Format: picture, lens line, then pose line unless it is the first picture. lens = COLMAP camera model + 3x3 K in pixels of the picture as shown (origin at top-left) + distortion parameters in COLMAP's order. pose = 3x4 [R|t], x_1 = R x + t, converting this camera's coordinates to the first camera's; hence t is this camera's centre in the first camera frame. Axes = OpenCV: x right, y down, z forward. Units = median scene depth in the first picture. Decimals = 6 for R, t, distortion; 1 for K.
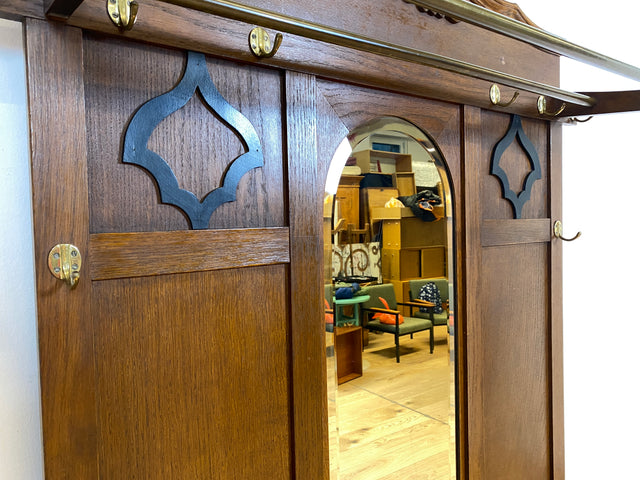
lens RADIAL K [[480.6, 0, 308.4], [0, 480.6, 248.6], [0, 0, 1]] dist [-0.004327, -0.008493]
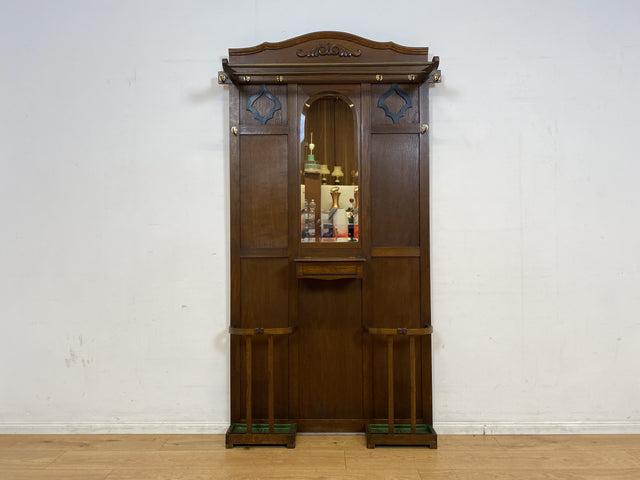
lens RADIAL K [[488.6, 0, 320.0], [0, 488.6, 240.0], [0, 0, 1]] dist [-0.000428, -0.002457]
pose [[0.809571, 0.032704, -0.586111, 1.740398], [-0.049764, 0.998676, -0.013012, 0.640390], [0.584909, 0.039701, 0.810126, -1.377335]]
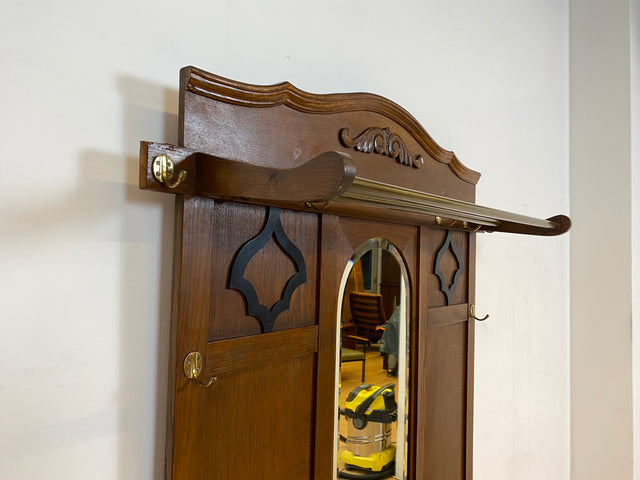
lens RADIAL K [[488.6, 0, 320.0], [0, 488.6, 240.0], [0, 0, 1]] dist [-0.000428, -0.002457]
pose [[0.965410, 0.060422, 0.253637, -0.283337], [-0.039548, 0.995457, -0.086613, -0.117997], [-0.257718, 0.073587, 0.963414, -0.249029]]
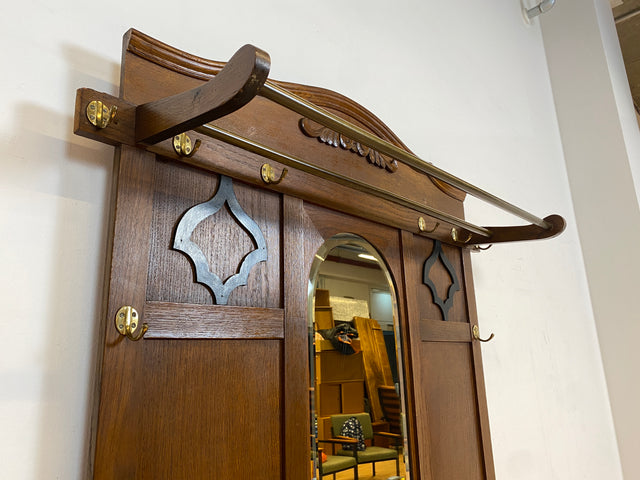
lens RADIAL K [[482.4, 0, 311.3], [0, 482.4, 236.2], [0, 0, 1]] dist [0.004529, -0.001132]
pose [[0.983654, 0.046180, 0.174047, -0.139998], [0.008544, 0.953498, -0.301279, 0.107707], [-0.179867, 0.297841, 0.937517, -0.180922]]
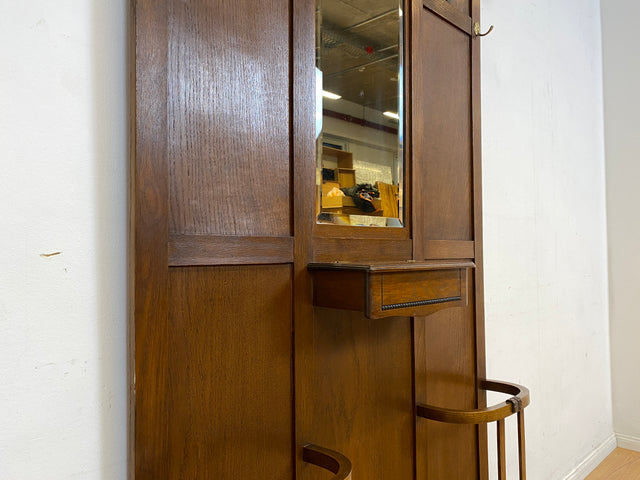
lens RADIAL K [[489.5, 0, 317.0], [0, 489.5, 233.8], [0, 0, 1]] dist [0.001574, -0.000302]
pose [[0.988981, 0.033623, 0.144177, -0.103640], [-0.022260, 0.996569, -0.079712, 0.730162], [-0.146363, 0.075624, 0.986336, -0.252838]]
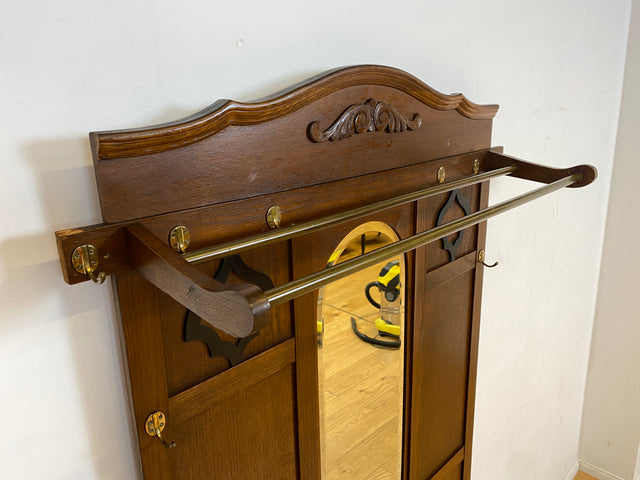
lens RADIAL K [[489.5, 0, 317.0], [0, 489.5, 233.8], [0, 0, 1]] dist [0.001574, -0.000302]
pose [[0.986347, -0.042440, 0.159119, -0.129810], [0.006977, 0.976124, 0.217100, -0.440542], [-0.164533, -0.213026, 0.963093, -0.188300]]
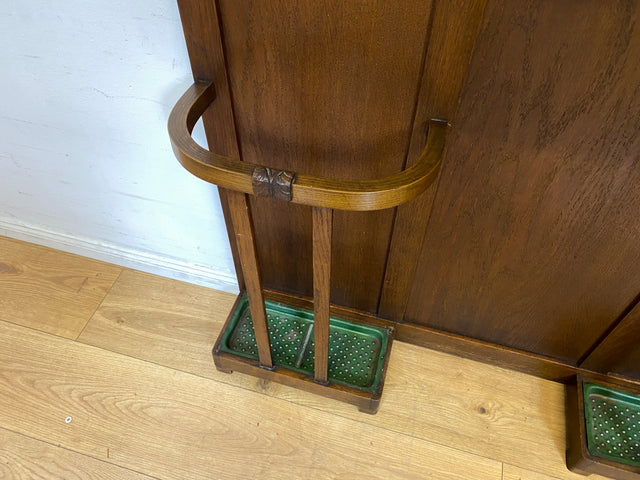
lens RADIAL K [[488.6, 0, 320.0], [0, 488.6, 240.0], [0, 0, 1]] dist [-0.000428, -0.002457]
pose [[0.625915, 0.612707, -0.482515, 0.356701], [-0.057895, 0.653492, 0.754716, 0.700783], [0.777739, -0.444453, 0.444503, 0.288094]]
